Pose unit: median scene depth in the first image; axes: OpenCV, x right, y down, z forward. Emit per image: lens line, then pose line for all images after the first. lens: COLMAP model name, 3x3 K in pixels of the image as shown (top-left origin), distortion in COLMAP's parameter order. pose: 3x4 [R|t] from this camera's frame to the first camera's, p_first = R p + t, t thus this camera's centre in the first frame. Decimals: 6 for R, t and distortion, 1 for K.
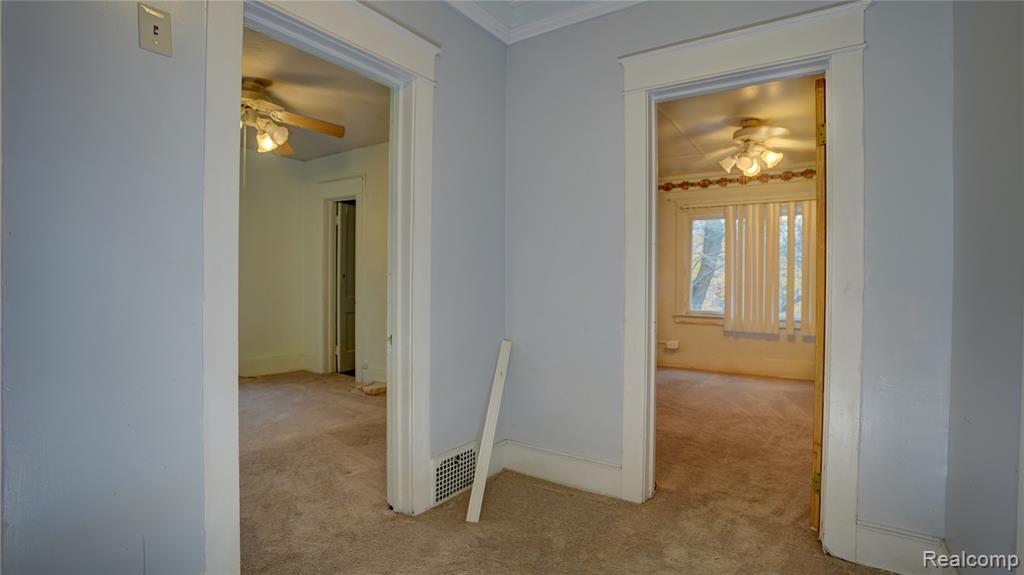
lens RADIAL K [[485.2, 0, 519.9], [0, 485.2, 291.5], [0, 0, 1]] dist [-0.075132, 0.031868]
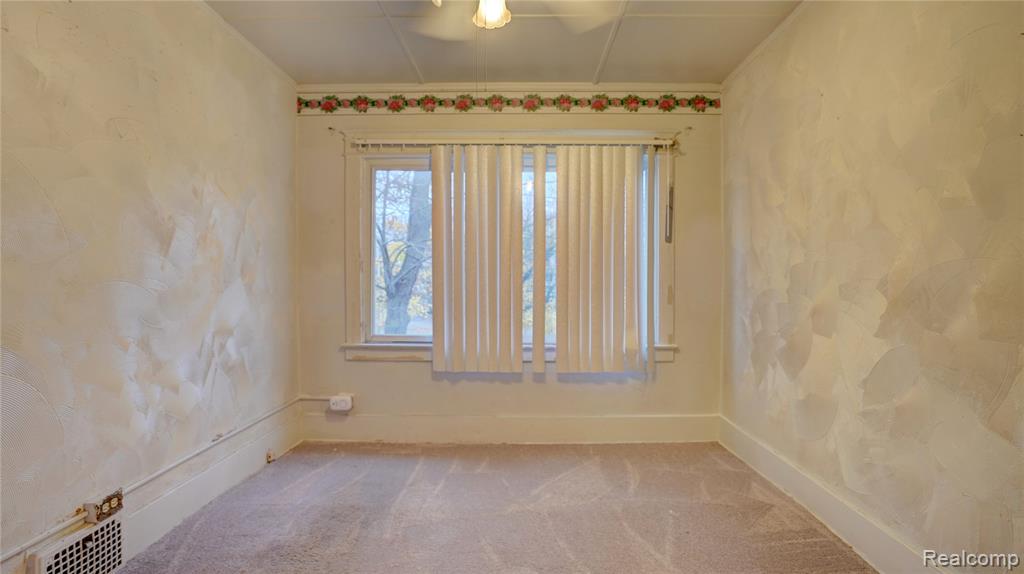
lens RADIAL K [[485.2, 0, 519.9], [0, 485.2, 291.0], [0, 0, 1]] dist [-0.075132, 0.031868]
pose [[0.835865, -0.022804, 0.548461, 0.183652], [0.013454, 0.999688, 0.021060, -0.019323], [-0.548770, -0.010224, 0.835911, 0.425800]]
